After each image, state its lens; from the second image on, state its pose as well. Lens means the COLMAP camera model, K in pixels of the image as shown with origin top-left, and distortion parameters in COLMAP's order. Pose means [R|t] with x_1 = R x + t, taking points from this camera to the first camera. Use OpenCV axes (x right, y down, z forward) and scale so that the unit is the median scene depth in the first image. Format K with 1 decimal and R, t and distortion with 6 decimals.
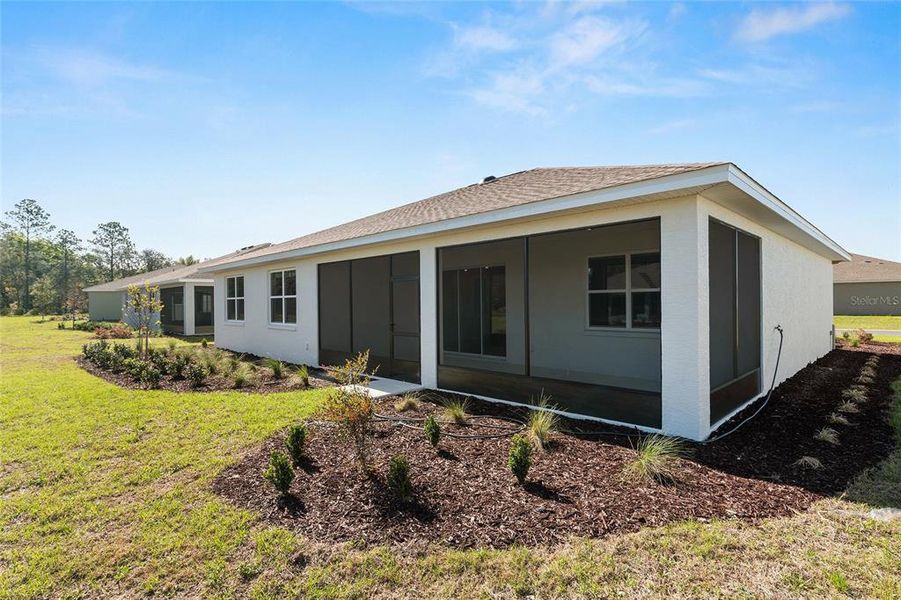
lens RADIAL K [[415.1, 0, 447.7], [0, 415.1, 302.7], [0, 0, 1]] dist [-0.001226, 0.000004]
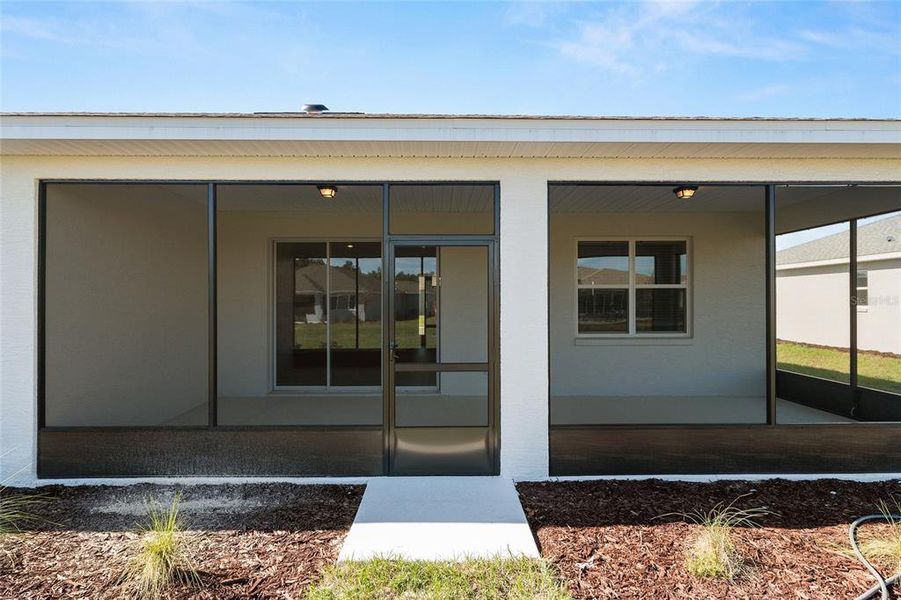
lens RADIAL K [[478.1, 0, 450.9], [0, 478.1, 303.8], [0, 0, 1]] dist [0.002508, 0.000362]
pose [[0.714269, 0.003639, 0.699862, -0.346903], [-0.007844, 0.999965, 0.002806, 0.004615], [-0.699828, -0.007494, 0.714273, 0.486307]]
